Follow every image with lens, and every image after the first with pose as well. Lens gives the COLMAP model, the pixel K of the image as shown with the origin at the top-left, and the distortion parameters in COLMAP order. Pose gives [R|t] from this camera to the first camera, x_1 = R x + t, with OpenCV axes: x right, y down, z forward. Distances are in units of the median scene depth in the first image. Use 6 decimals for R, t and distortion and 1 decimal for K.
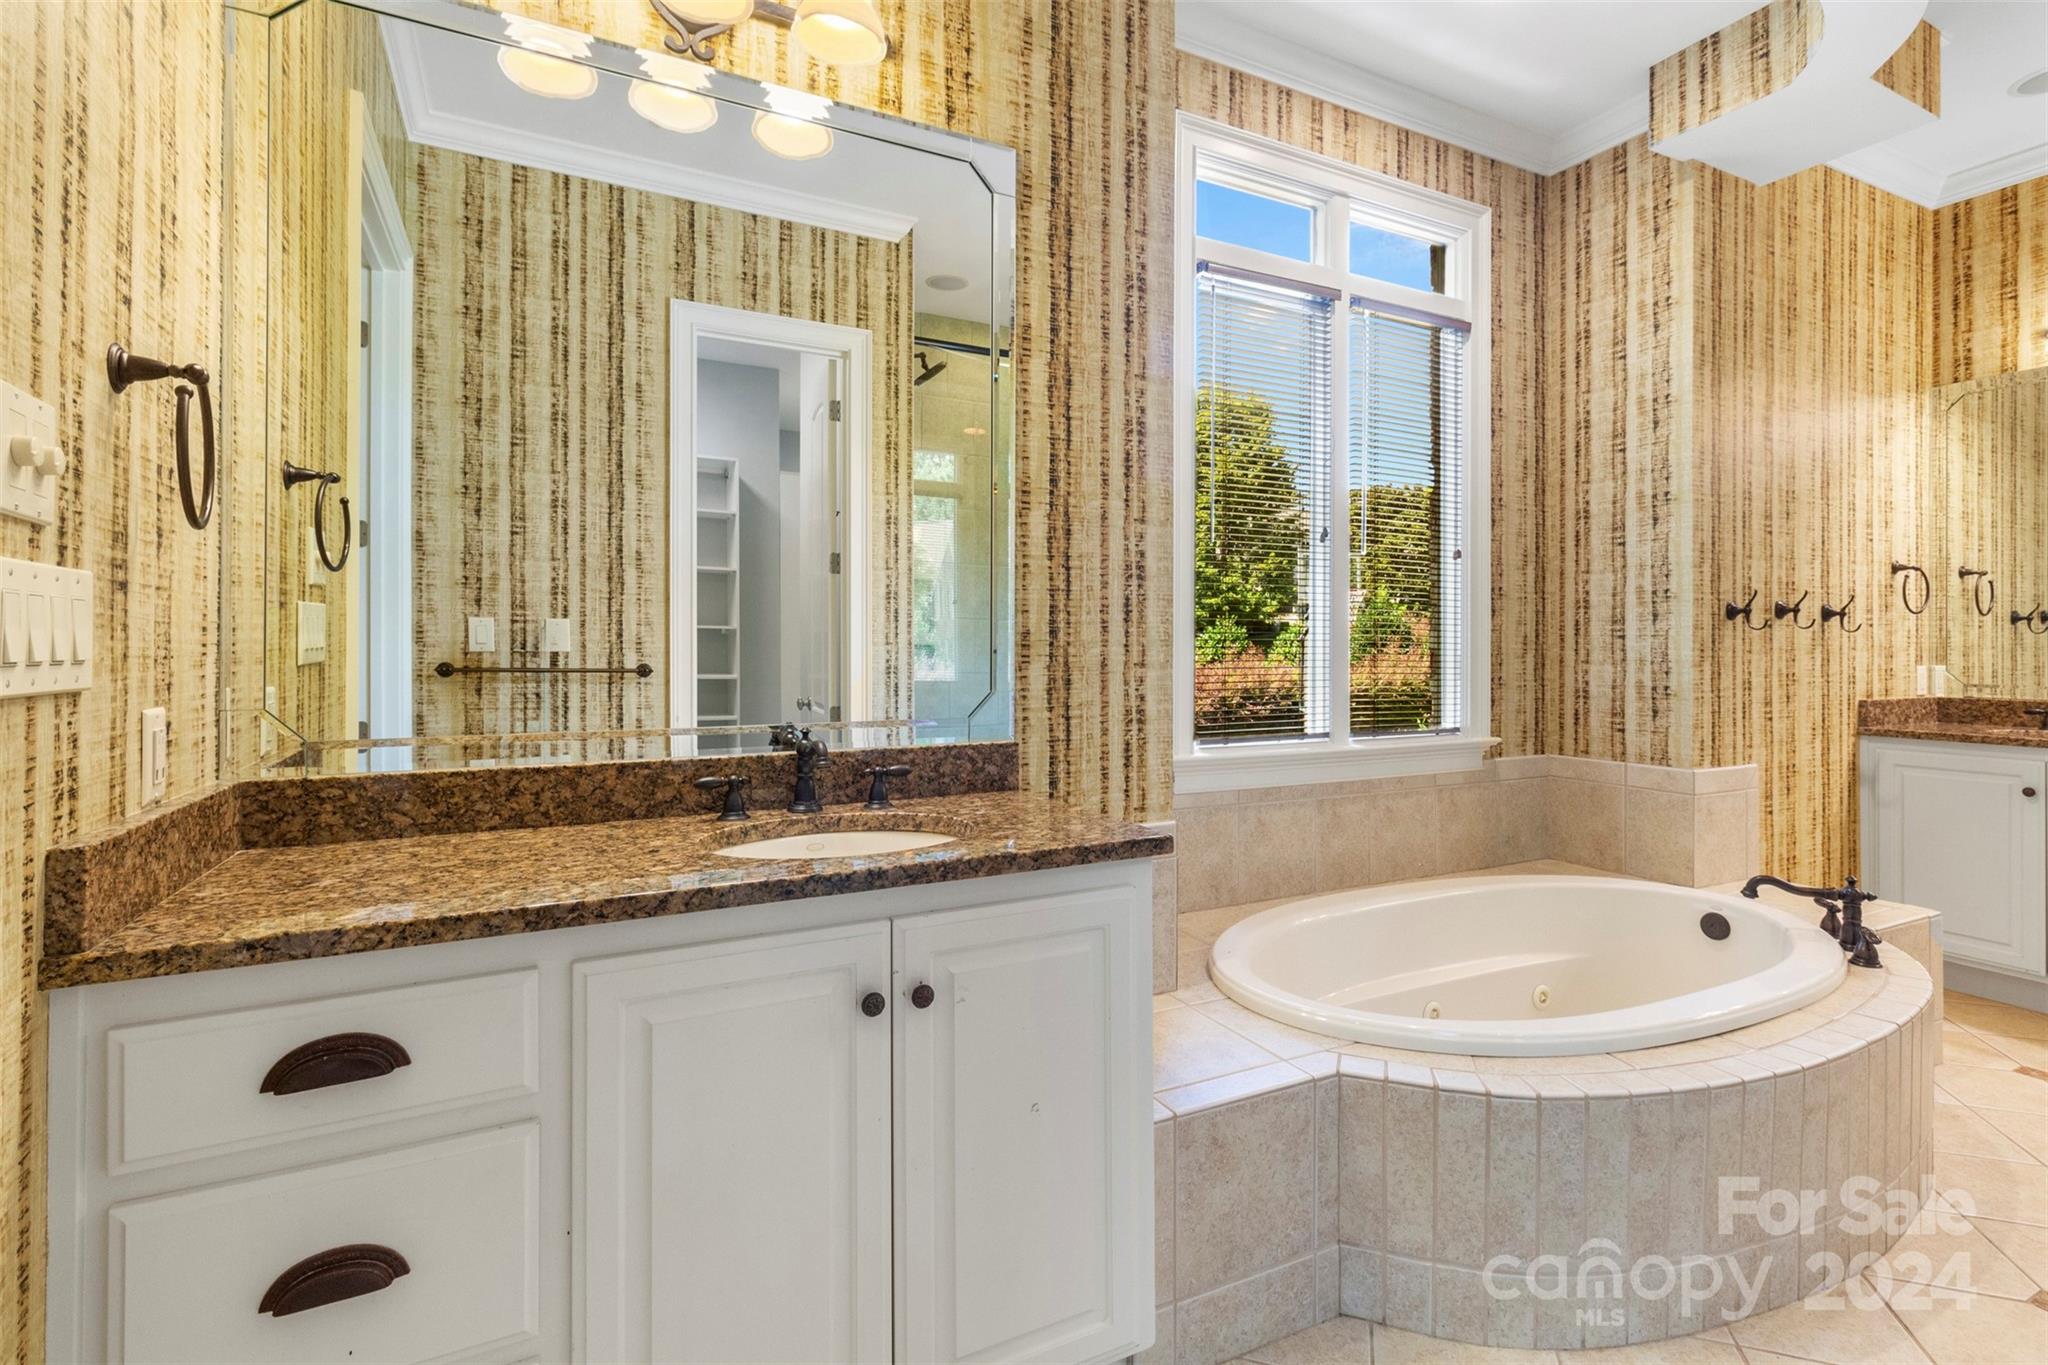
lens RADIAL K [[955.8, 0, 1040.5], [0, 955.8, 645.0], [0, 0, 1]] dist [0.004177, -0.000102]
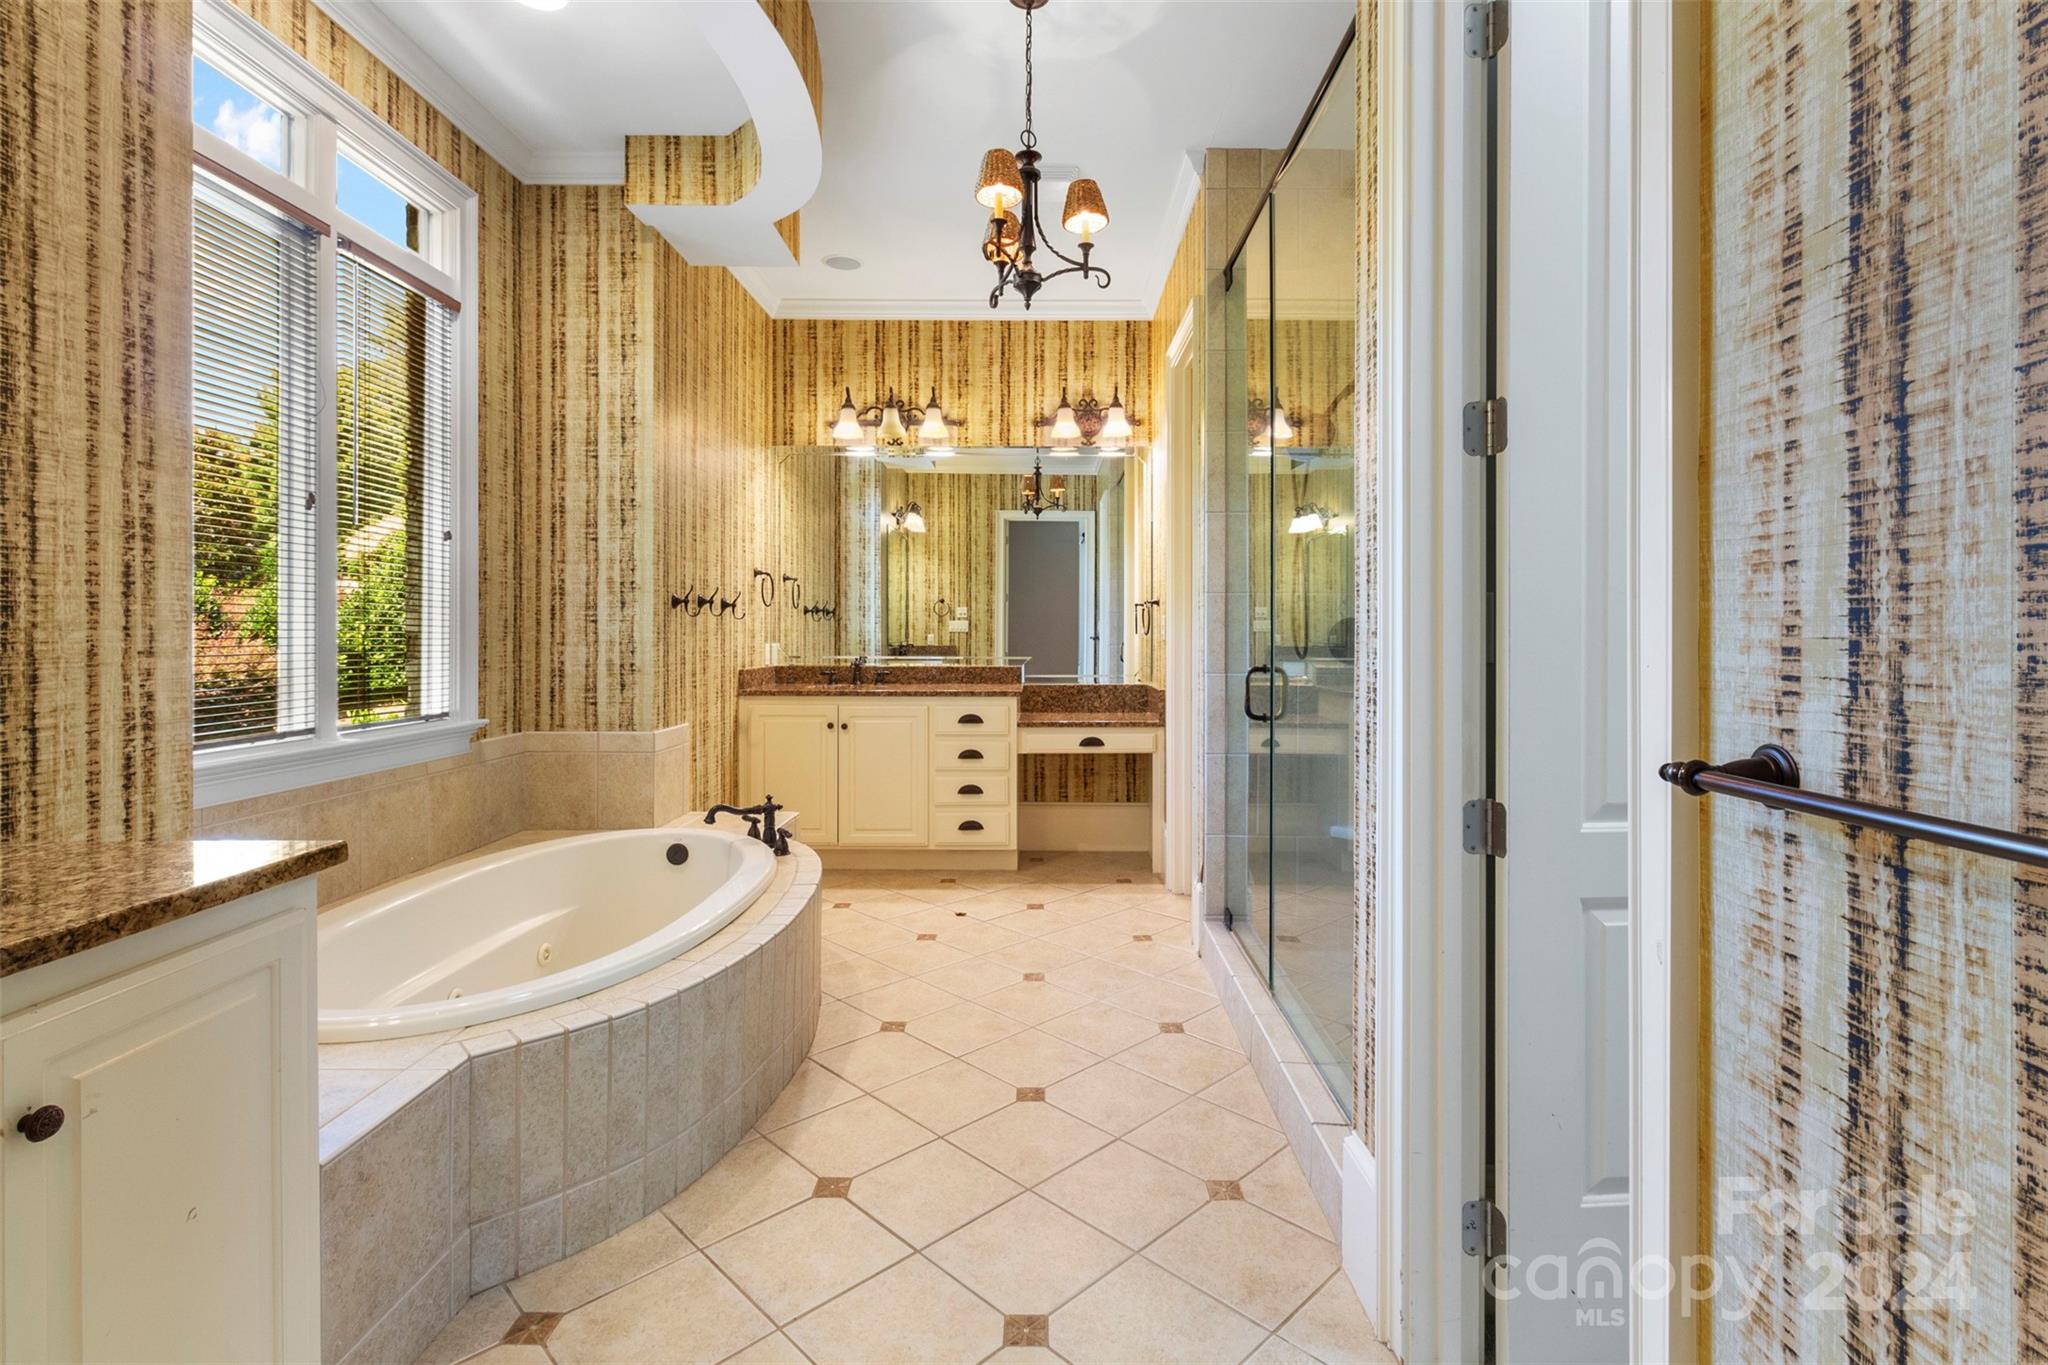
lens RADIAL K [[955.8, 0, 1050.0], [0, 955.8, 633.8], [0, 0, 1]] dist [0.004177, -0.000102]
pose [[0.451848, -0.002346, 0.892092, -0.170046], [-0.003354, 0.999985, 0.004328, -0.000437], [-0.892088, -0.004947, 0.451834, 0.005701]]
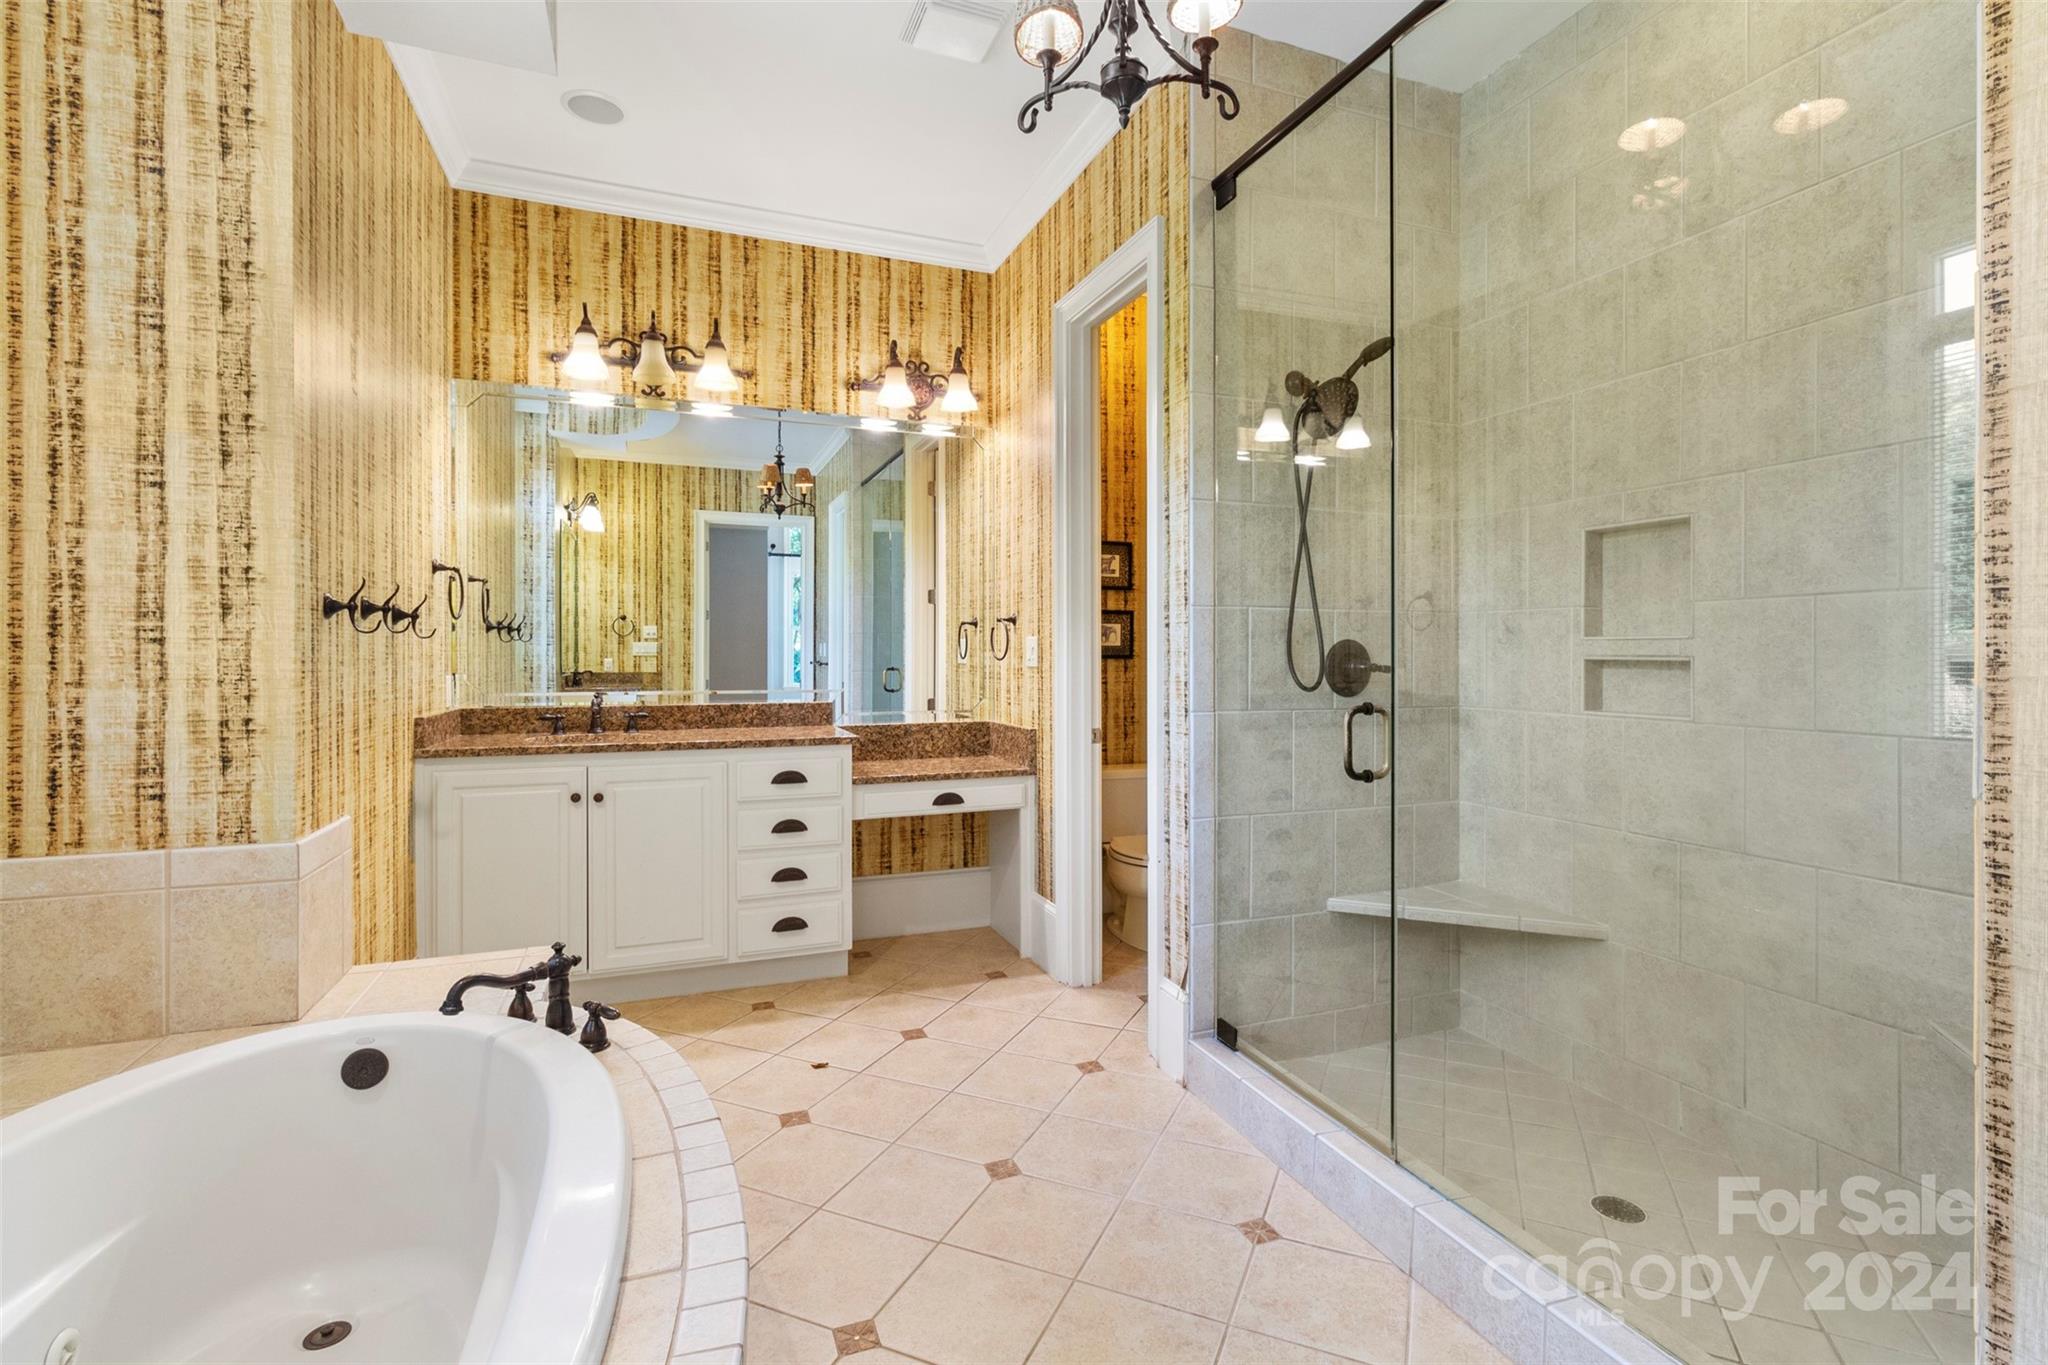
lens RADIAL K [[955.8, 0, 1056.2], [0, 955.8, 658.9], [0, 0, 1]] dist [0.004177, -0.000102]
pose [[0.097129, -0.006003, 0.995254, 0.069896], [-0.002568, 0.999977, 0.006283, -0.002382], [-0.995269, -0.003166, 0.097111, 0.406727]]
